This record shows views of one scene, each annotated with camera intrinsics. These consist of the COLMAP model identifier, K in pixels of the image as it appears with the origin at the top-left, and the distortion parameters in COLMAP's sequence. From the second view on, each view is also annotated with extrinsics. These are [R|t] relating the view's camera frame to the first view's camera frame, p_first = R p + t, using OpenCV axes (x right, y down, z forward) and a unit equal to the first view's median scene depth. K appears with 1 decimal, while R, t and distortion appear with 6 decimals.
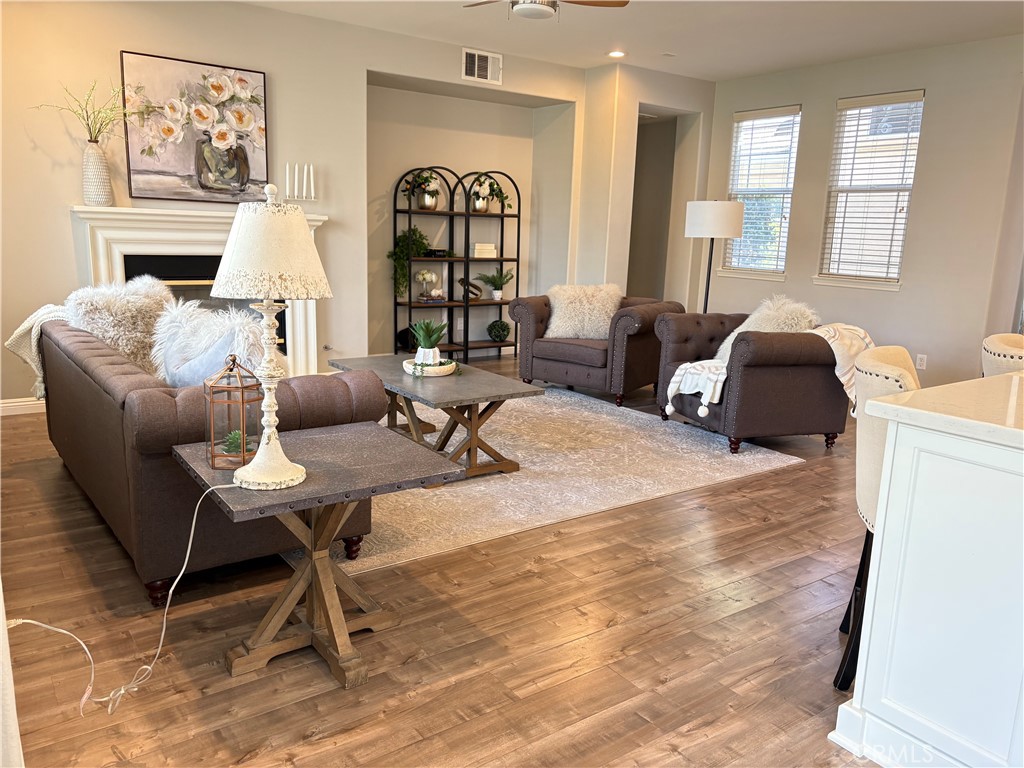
lens RADIAL K [[772.1, 0, 515.6], [0, 772.1, 383.7], [0, 0, 1]] dist [0.058536, -0.065097]
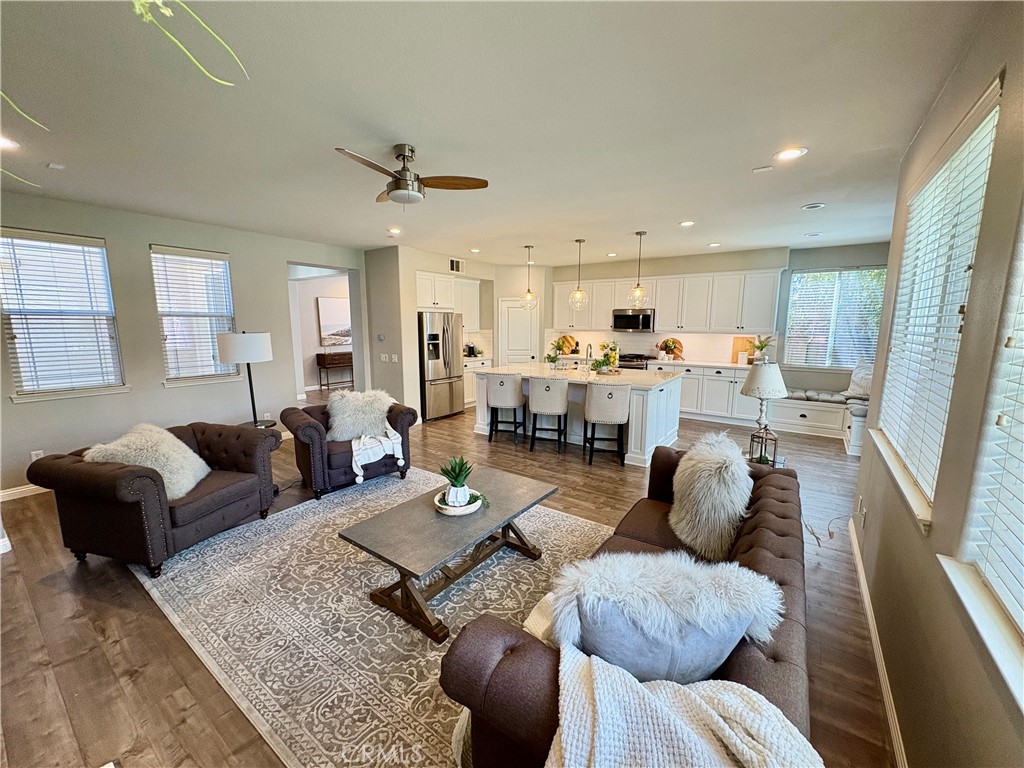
lens RADIAL K [[407.9, 0, 513.5], [0, 407.9, 385.6], [0, 0, 1]] dist [0.001406, 0.000031]
pose [[-0.317837, -0.180587, 0.930789, -0.519693], [0.175090, 0.953631, 0.244807, -0.246758], [-0.931839, 0.240781, -0.271480, 0.828992]]
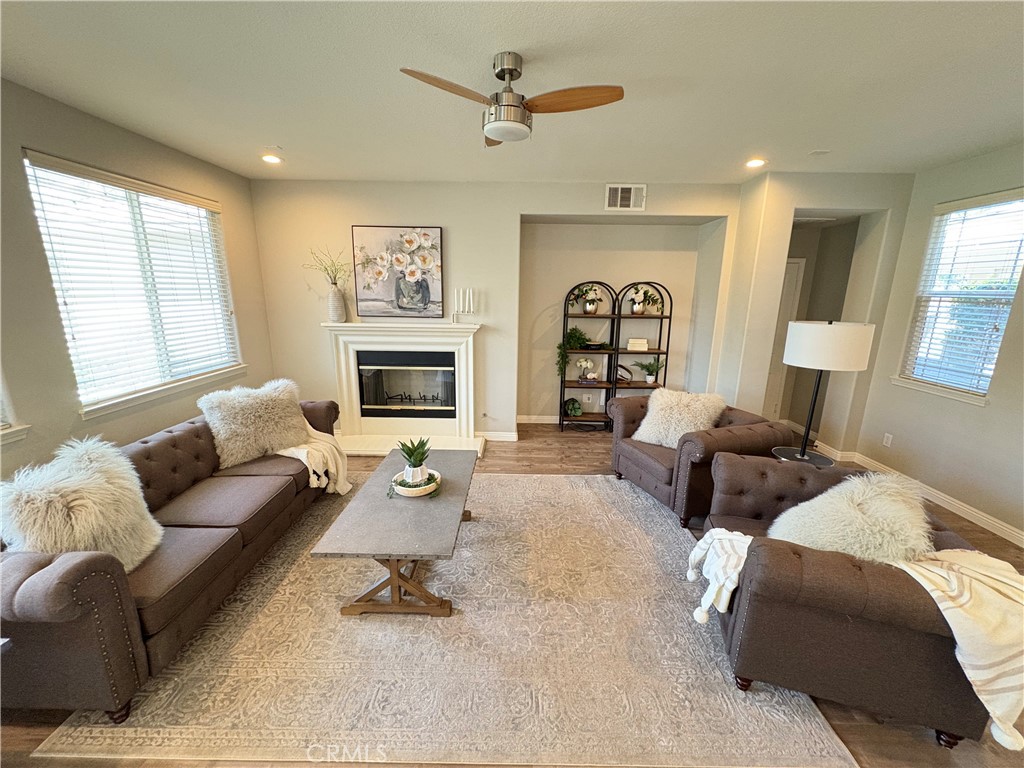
lens RADIAL K [[407.9, 0, 512.2], [0, 407.9, 385.0], [0, 0, 1]] dist [0.001406, 0.000031]
pose [[0.803327, 0.112860, -0.584747, 0.256824], [-0.104595, 0.993354, 0.048030, -0.160830], [0.586282, 0.022578, 0.809793, 0.478460]]
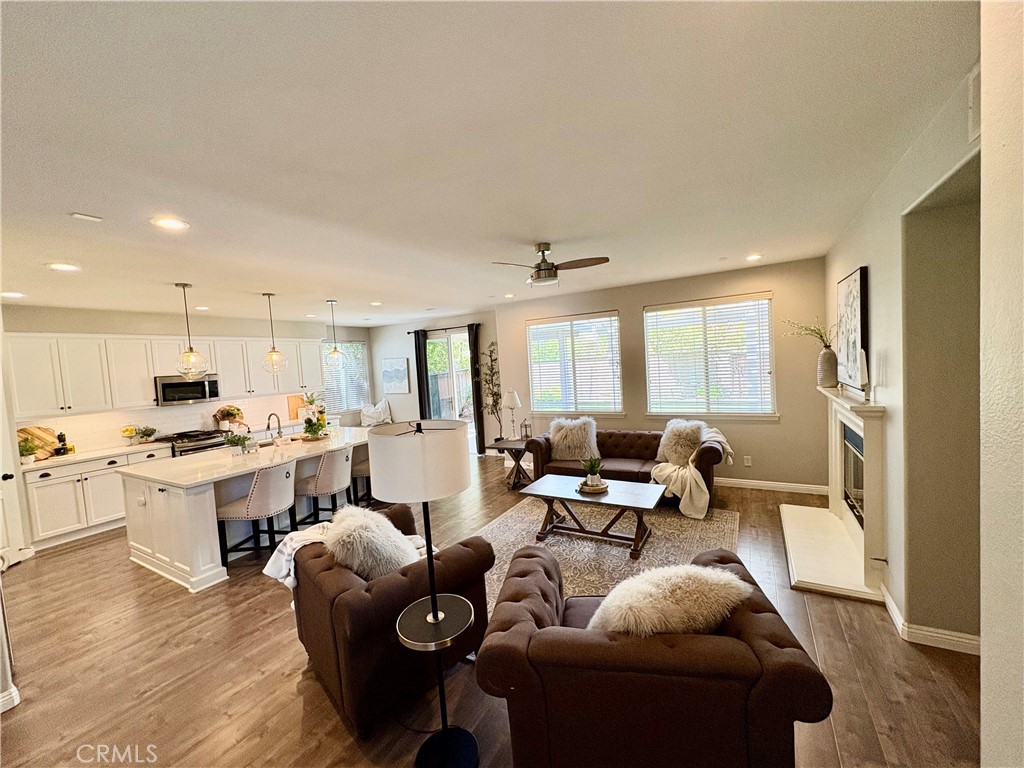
lens RADIAL K [[407.9, 0, 511.6], [0, 407.9, 384.5], [0, 0, 1]] dist [0.001406, 0.000031]
pose [[-0.914617, 0.044721, -0.401841, 0.327076], [-0.050243, 0.973590, 0.222706, -0.346990], [0.401188, 0.223880, -0.888215, 1.339347]]
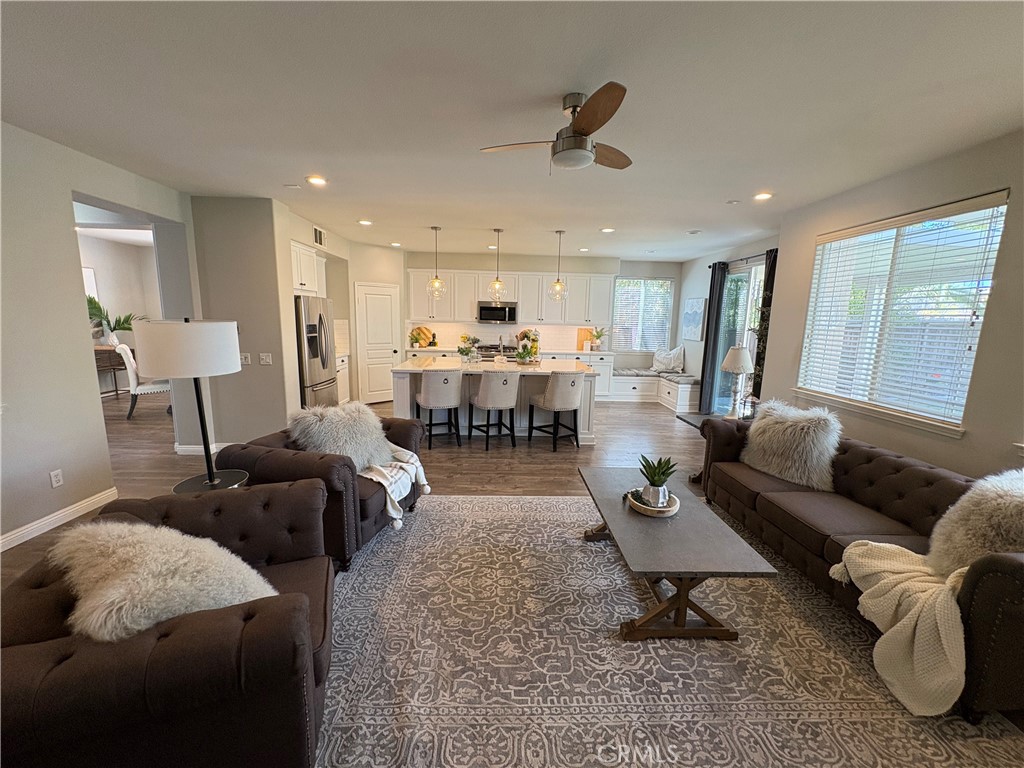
lens RADIAL K [[407.9, 0, 512.5], [0, 407.9, 384.1], [0, 0, 1]] dist [0.001406, 0.000031]
pose [[-0.826220, -0.143584, 0.544743, -0.186465], [0.060835, 0.938578, 0.339661, -0.296989], [-0.560054, 0.313774, -0.766737, 1.178029]]
